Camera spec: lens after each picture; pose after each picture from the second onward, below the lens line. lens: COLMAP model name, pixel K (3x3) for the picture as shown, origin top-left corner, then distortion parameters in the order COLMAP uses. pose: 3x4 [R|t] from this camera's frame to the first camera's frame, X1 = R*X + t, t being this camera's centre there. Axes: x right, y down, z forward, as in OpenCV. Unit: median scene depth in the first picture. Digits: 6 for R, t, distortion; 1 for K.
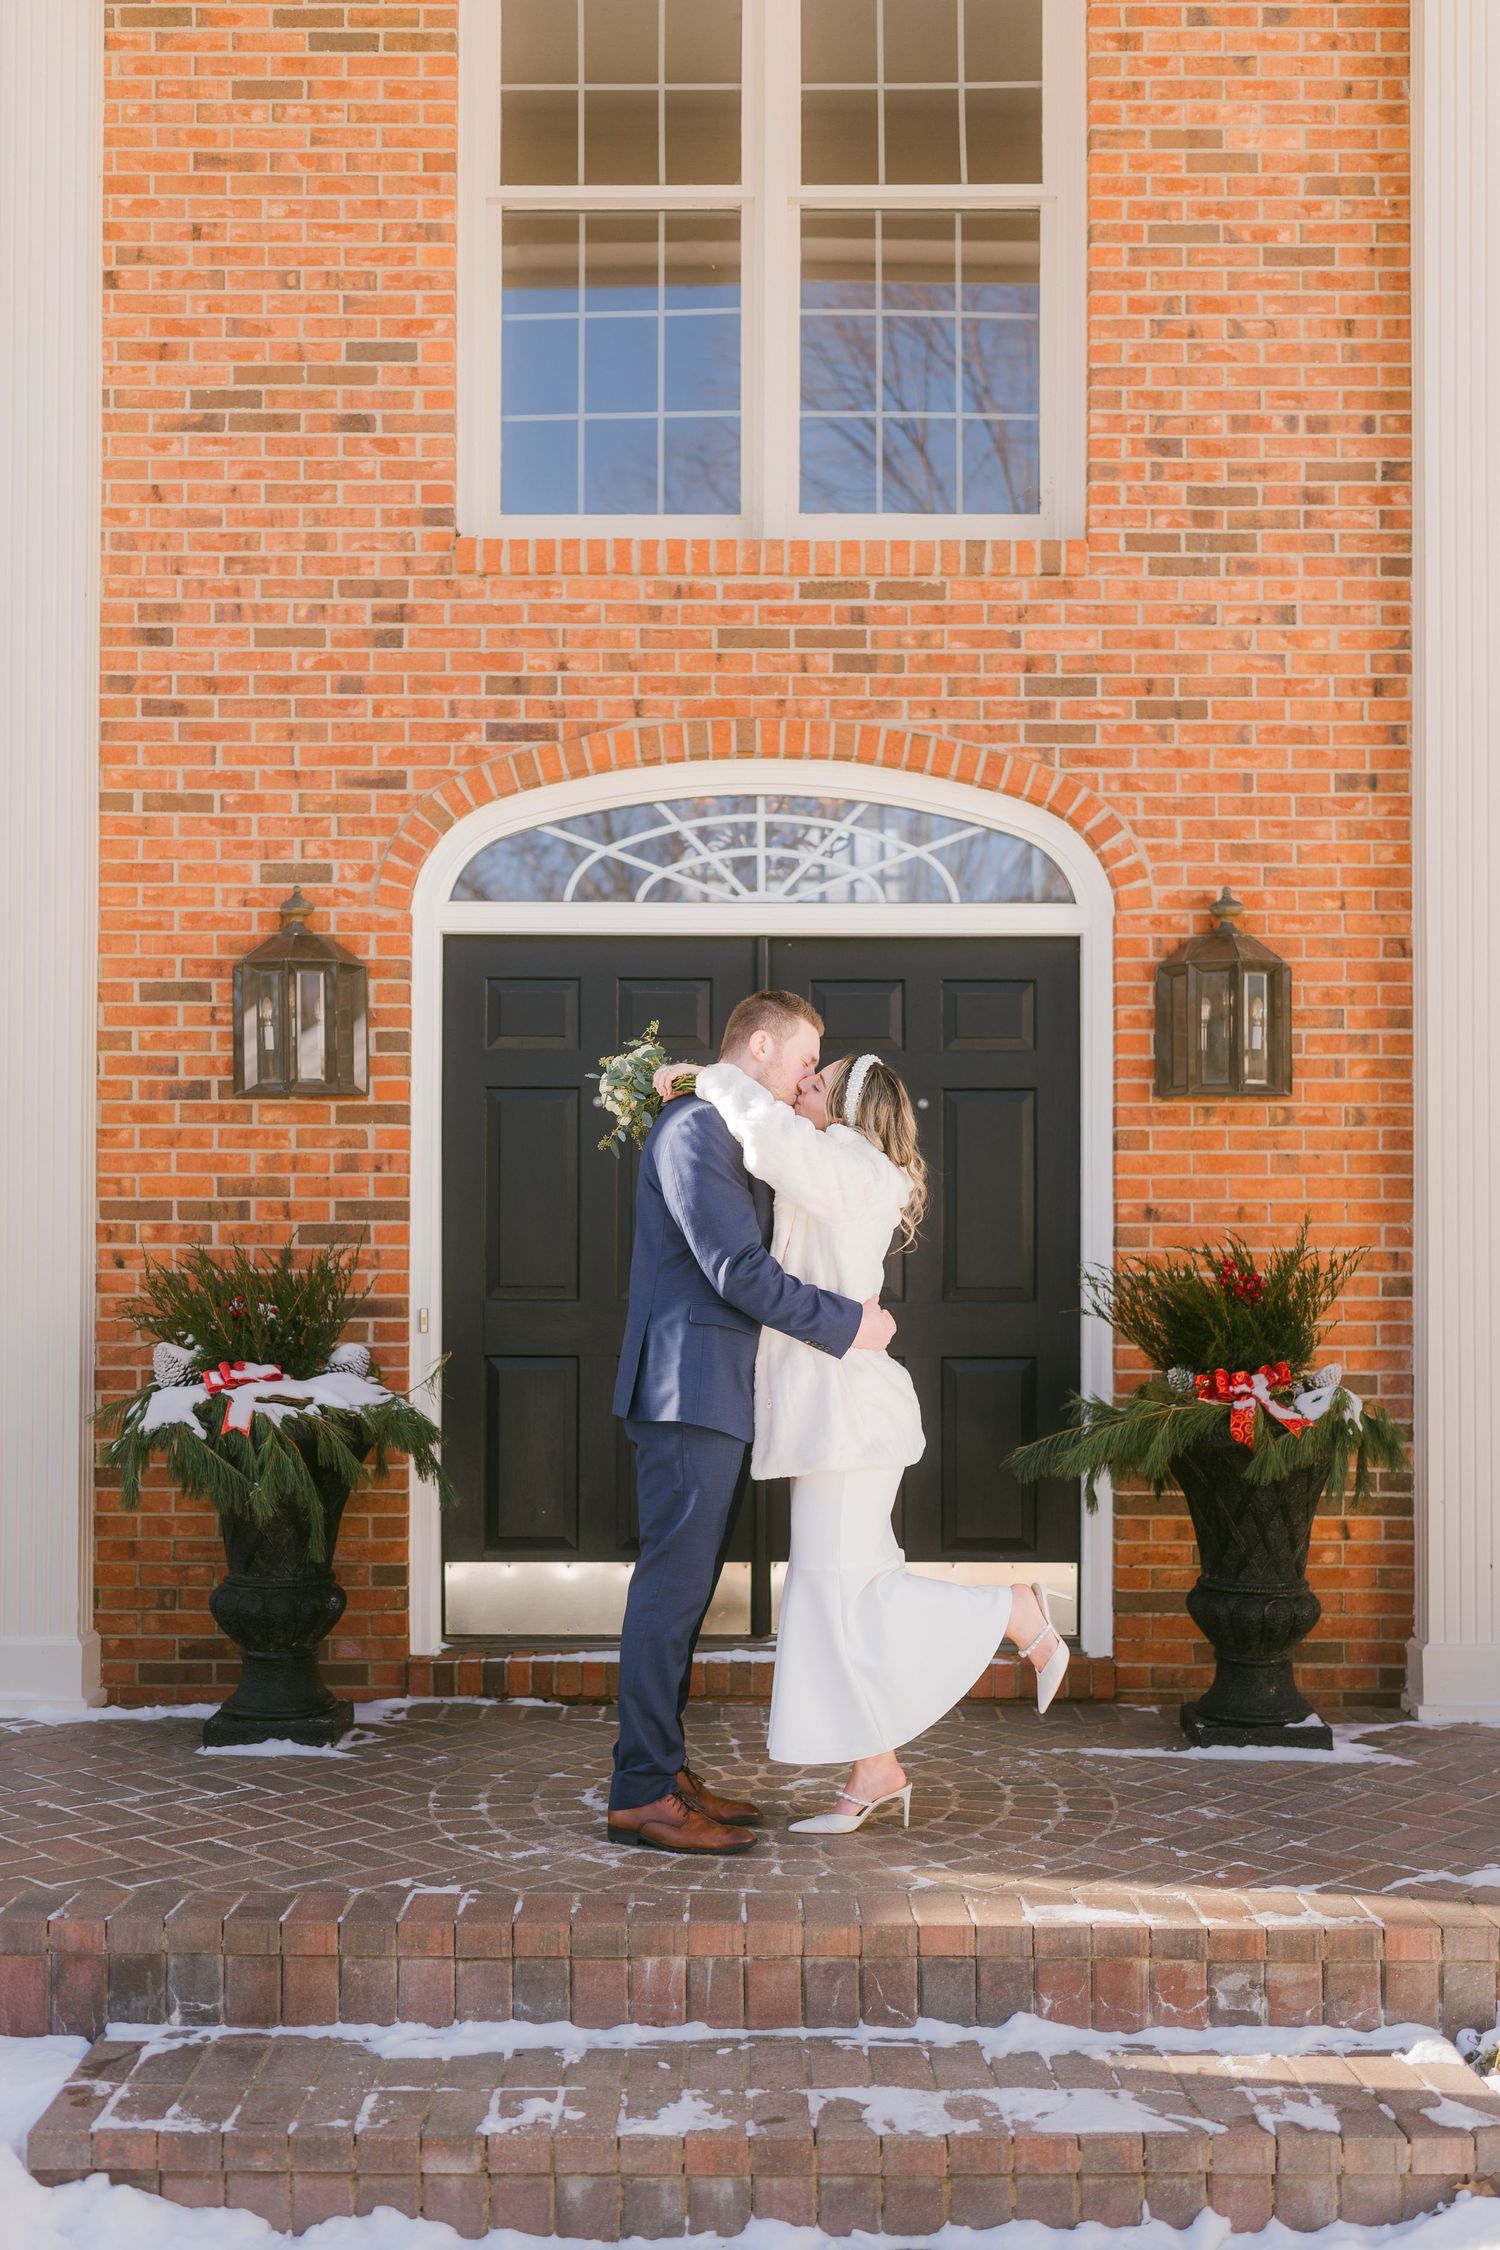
lens RADIAL K [[2226.8, 0, 843.2], [0, 2226.8, 1262.1], [0, 0, 1]] dist [0.008067, 0.000000]
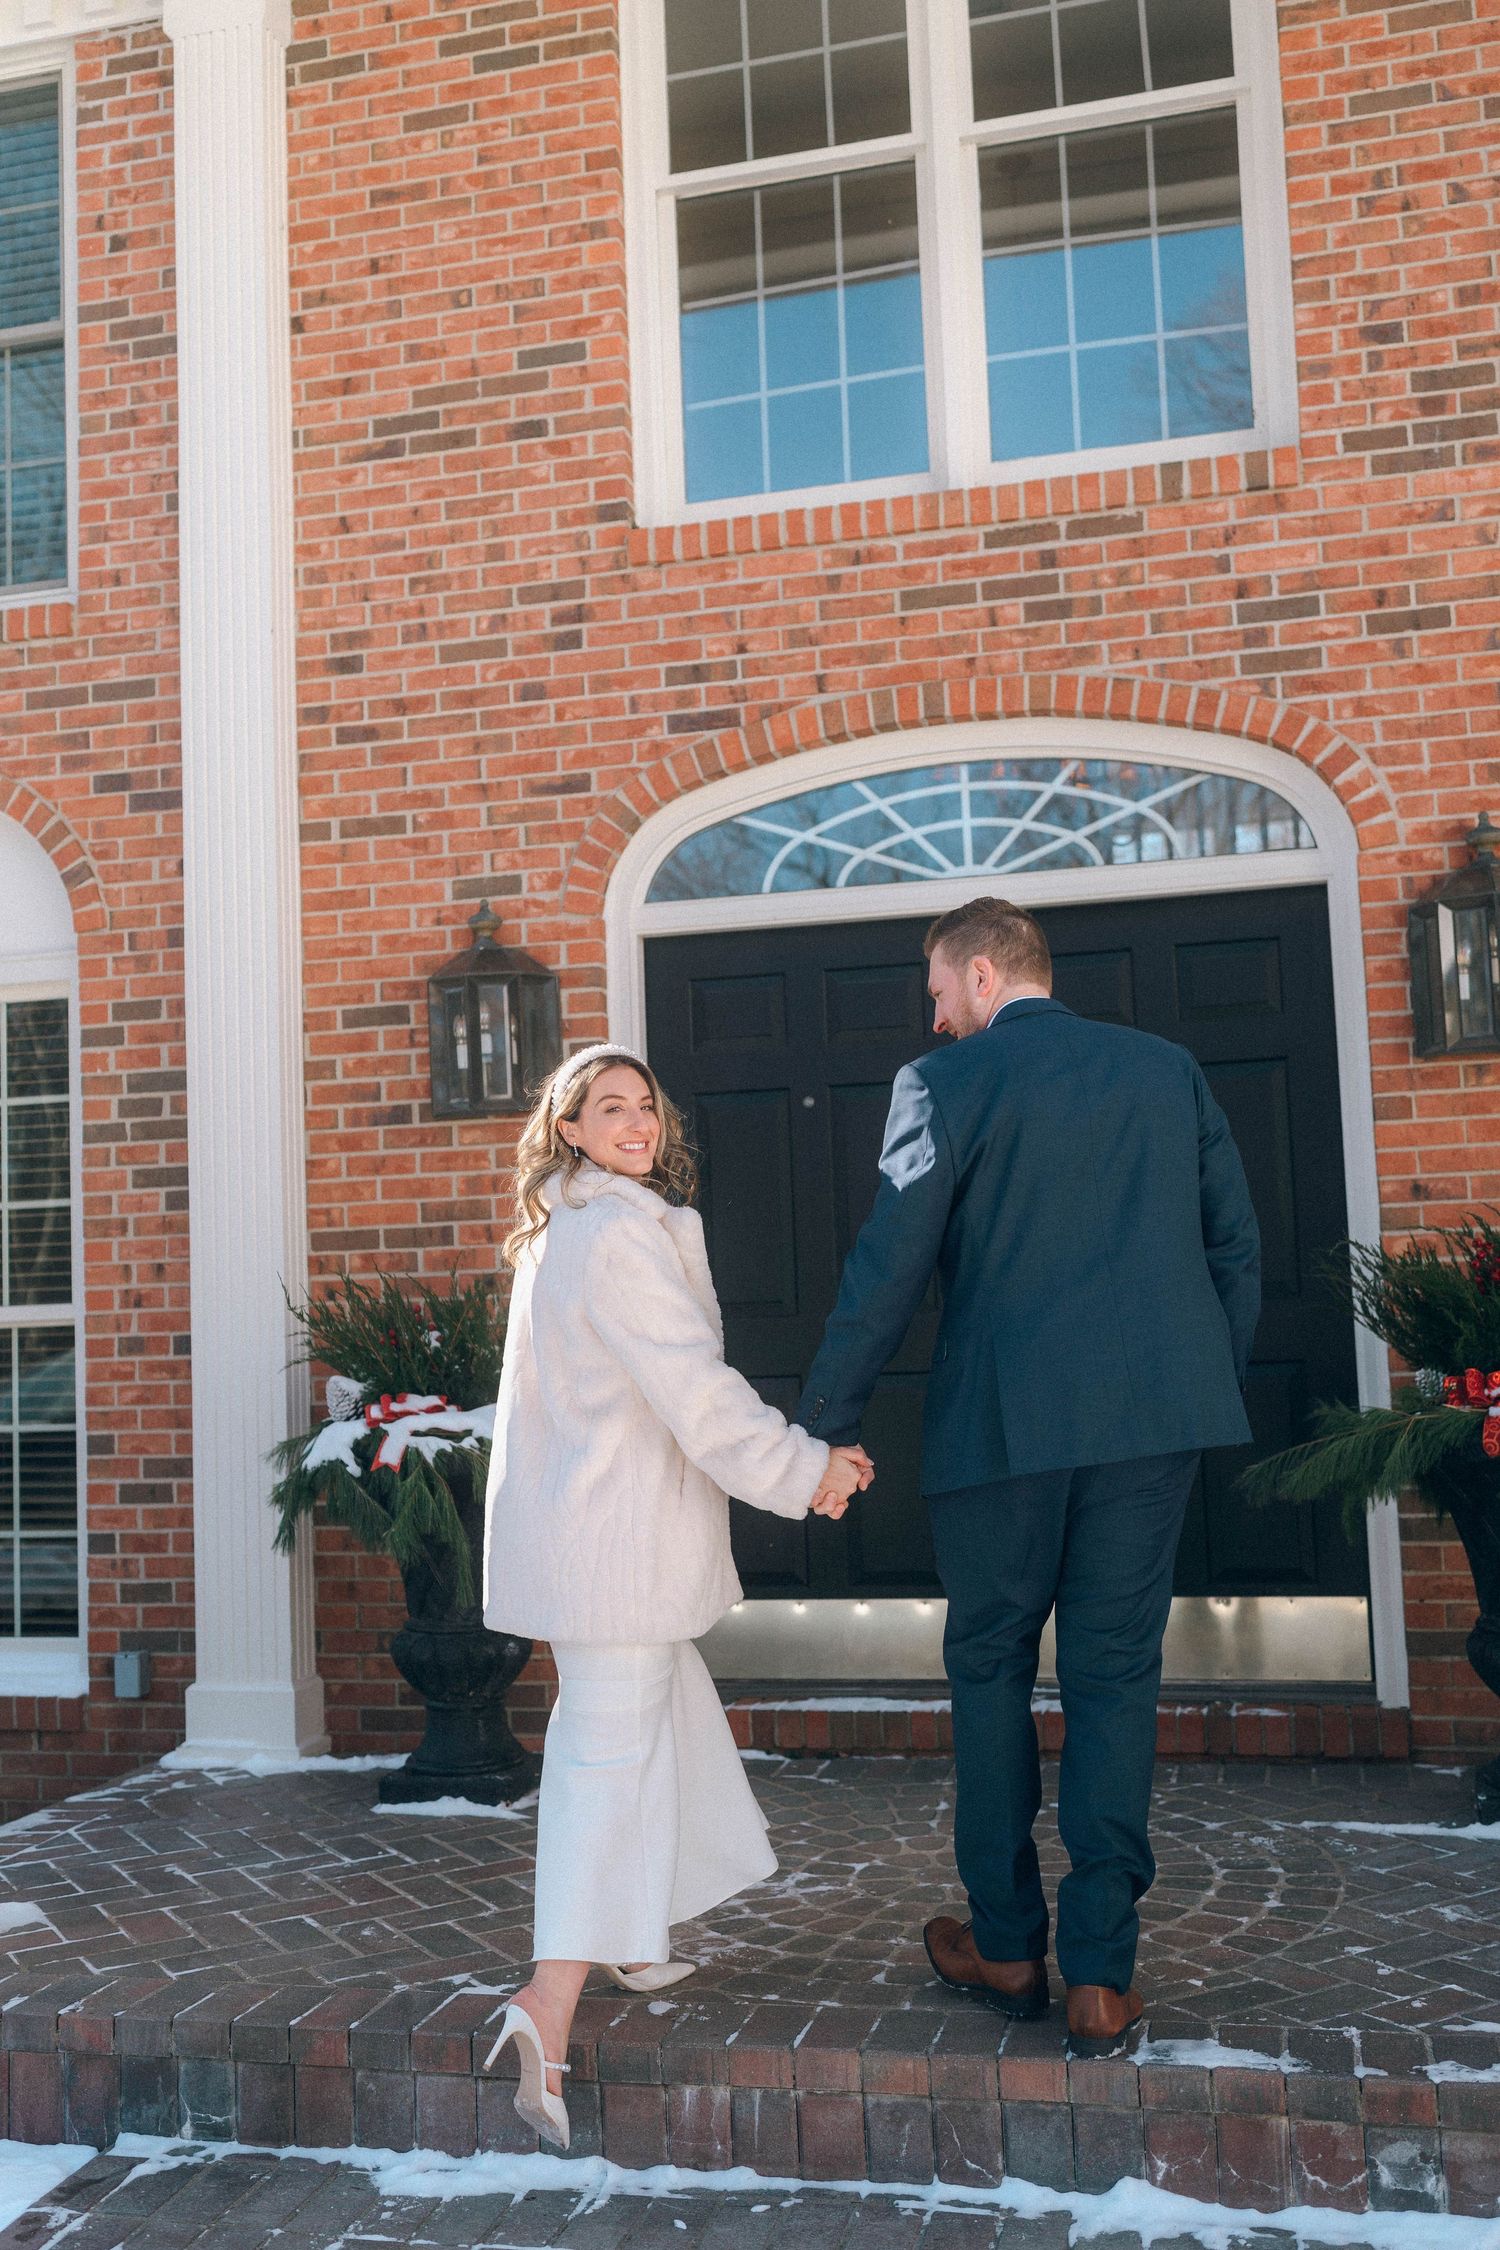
lens RADIAL K [[2226.8, 0, 748.6], [0, 2226.8, 1126.8], [0, 0, 1]] dist [0.008067, 0.000000]
pose [[0.968604, -0.058046, -0.241736, 0.095823], [0.041899, 0.996567, -0.071411, 0.004446], [0.245051, 0.059041, 0.967711, 0.091690]]
